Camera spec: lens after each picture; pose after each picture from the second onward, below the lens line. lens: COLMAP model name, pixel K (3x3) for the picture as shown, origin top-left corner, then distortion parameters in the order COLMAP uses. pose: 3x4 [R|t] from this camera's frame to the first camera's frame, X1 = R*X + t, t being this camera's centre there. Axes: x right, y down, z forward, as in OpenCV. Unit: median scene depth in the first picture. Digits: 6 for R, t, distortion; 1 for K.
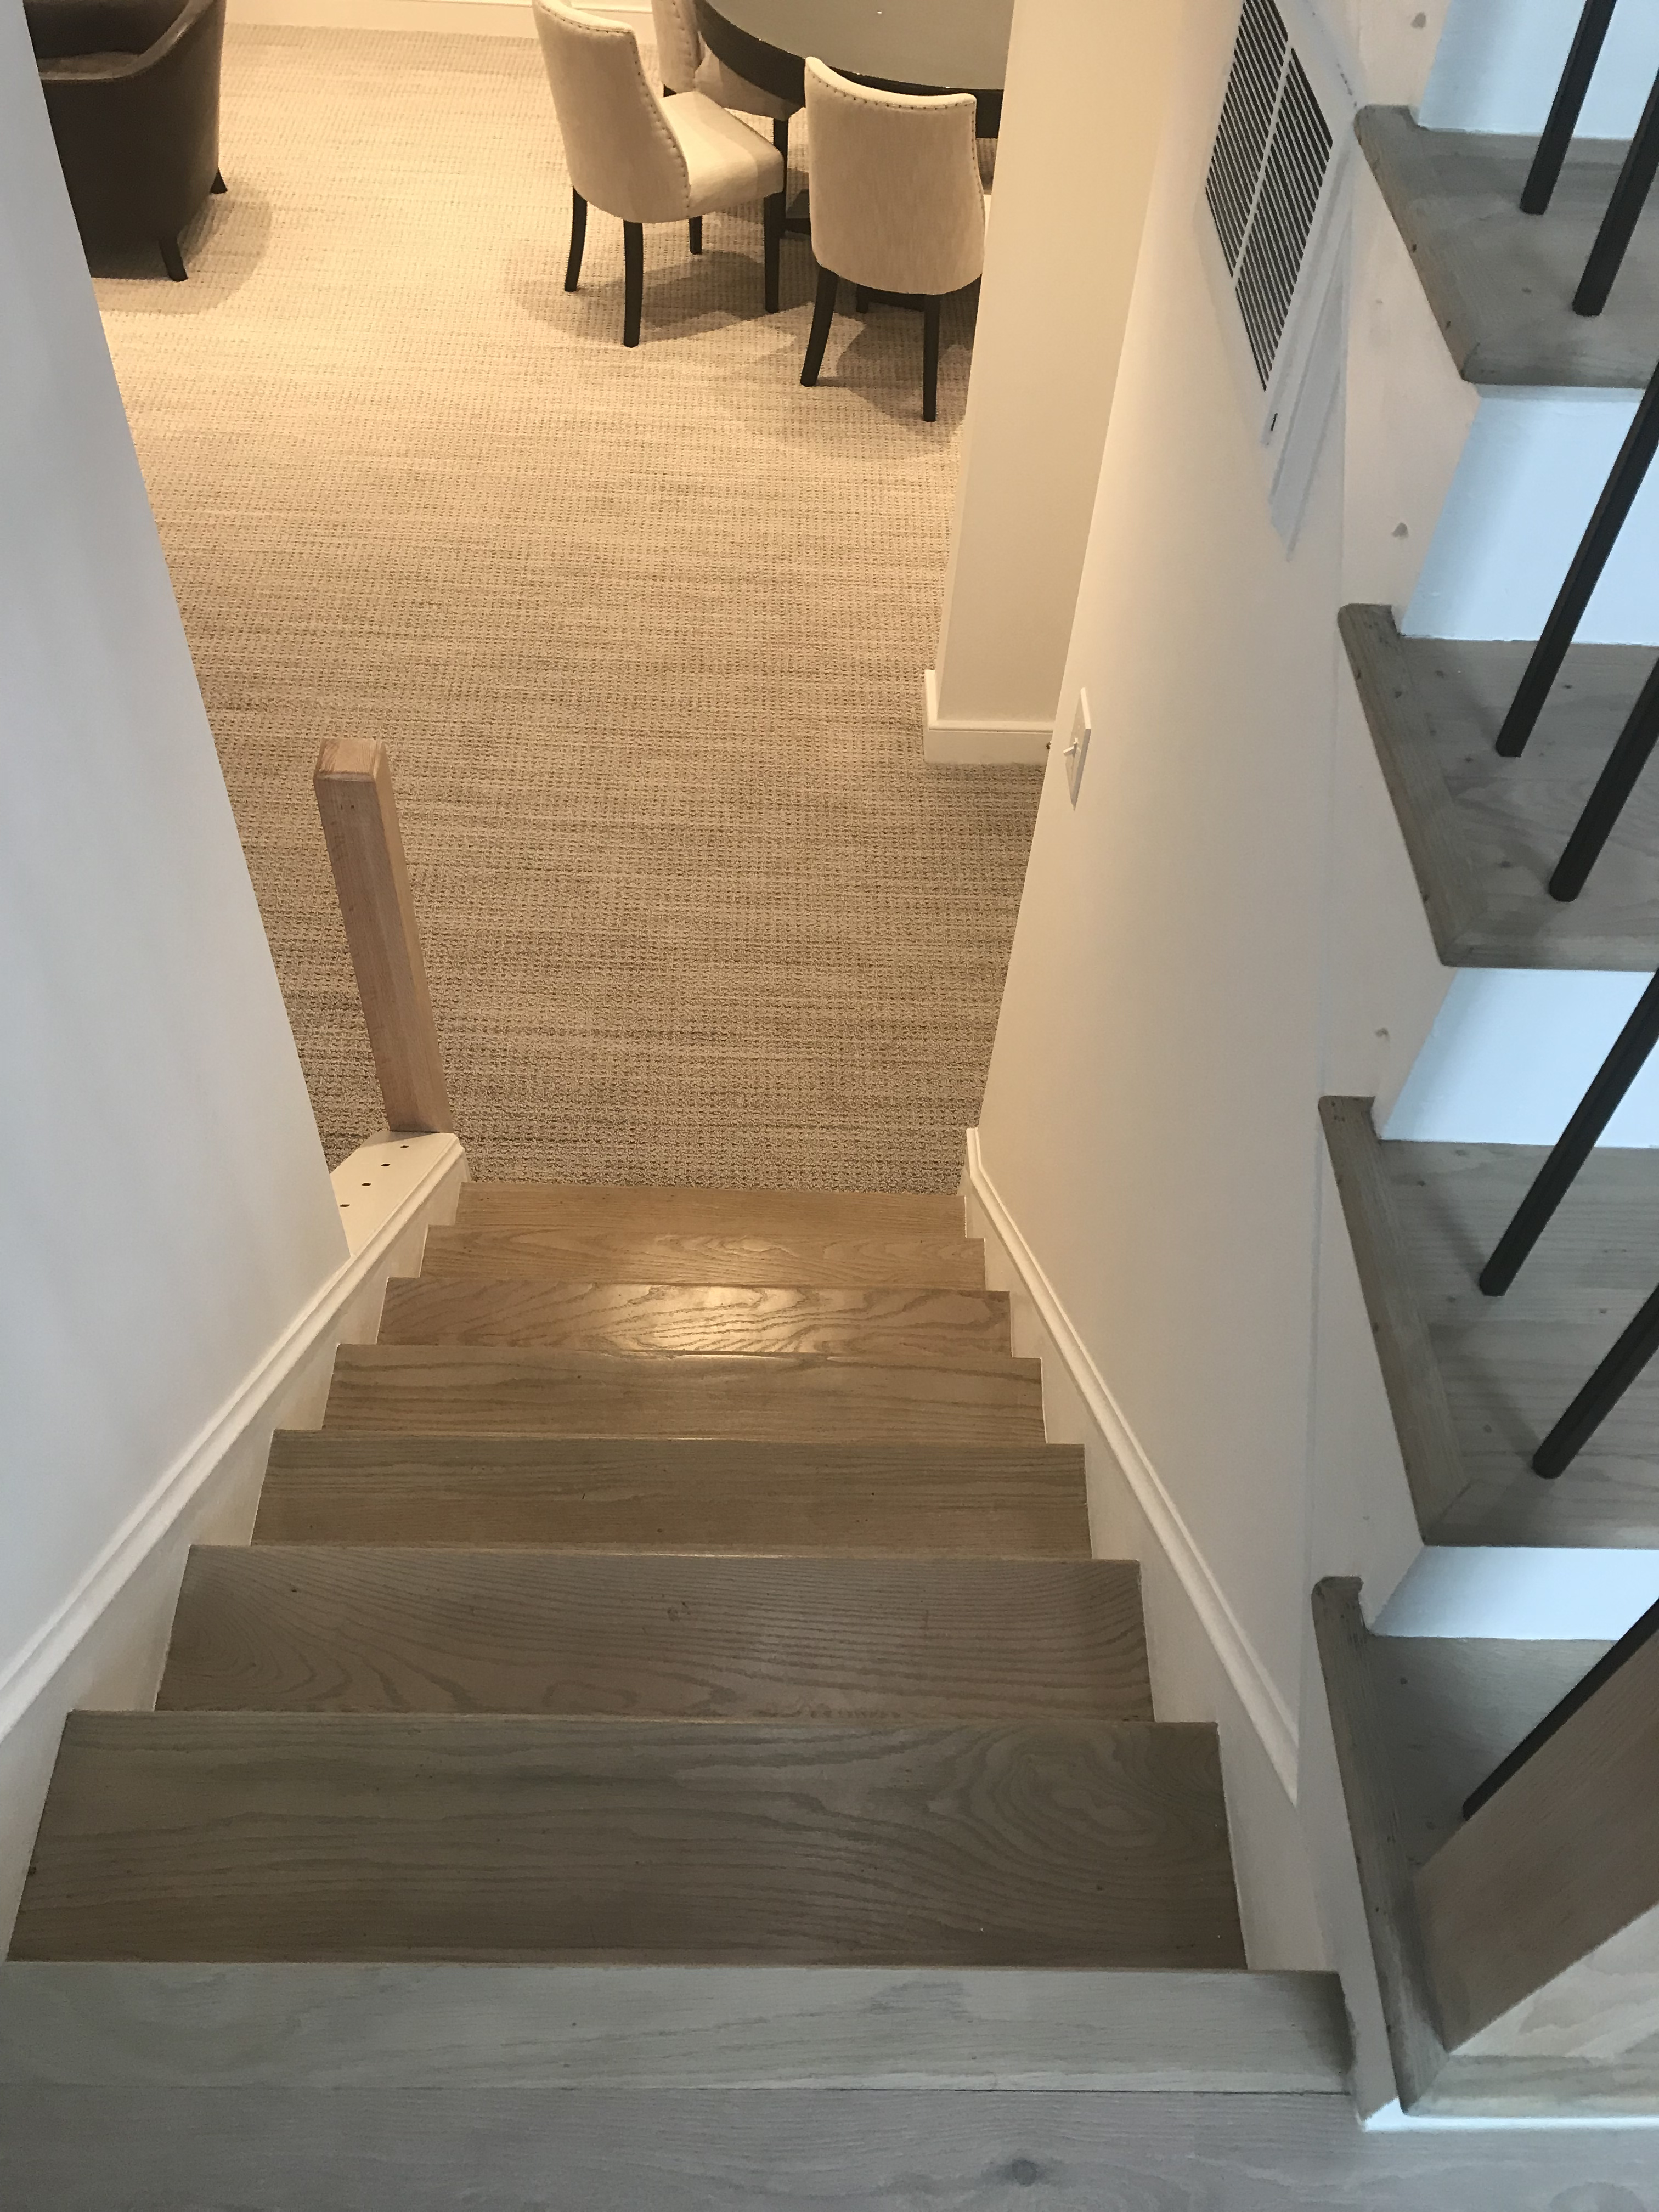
lens RADIAL K [[1827.8, 0, 838.0], [0, 1827.8, 1116.4], [0, 0, 1]] dist [0.036083, -0.029654]
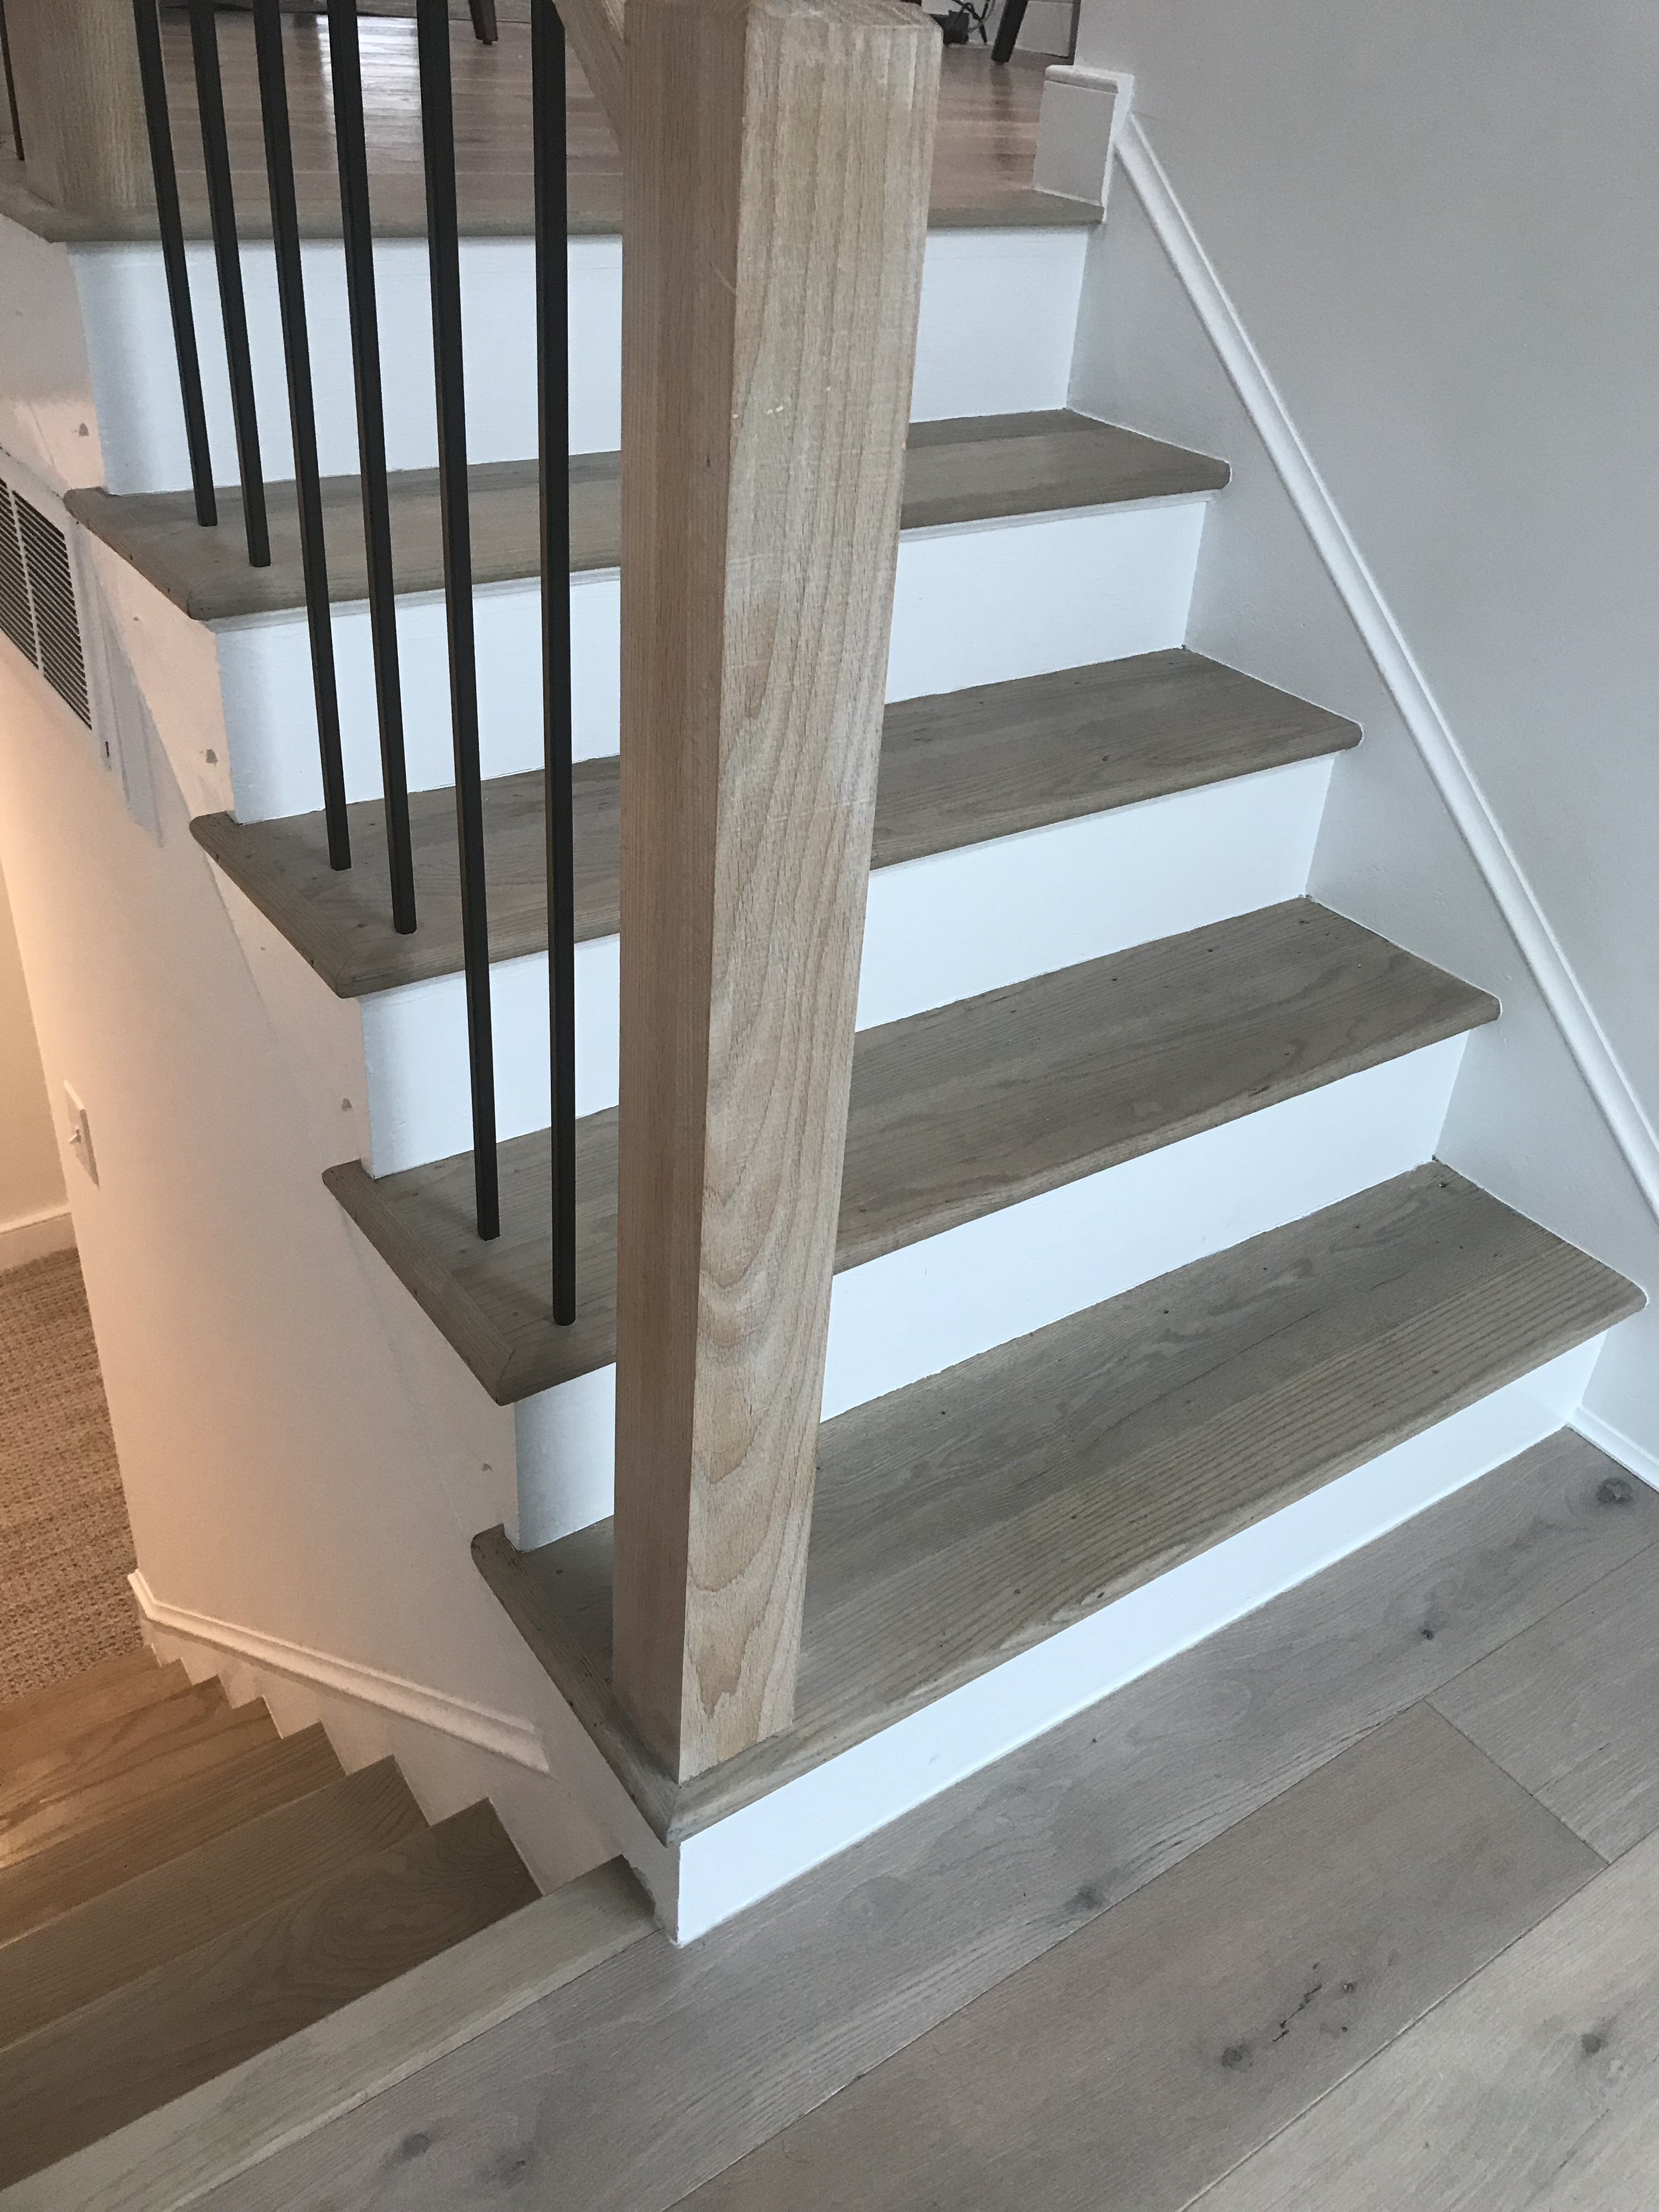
lens RADIAL K [[1827.8, 0, 834.3], [0, 1827.8, 1094.4], [0, 0, 1]] dist [0.036083, -0.029654]
pose [[0.824853, -0.303369, 0.477058, -0.024133], [0.421074, 0.892740, -0.160348, 0.284507], [-0.377245, 0.333140, 0.864120, -0.211898]]
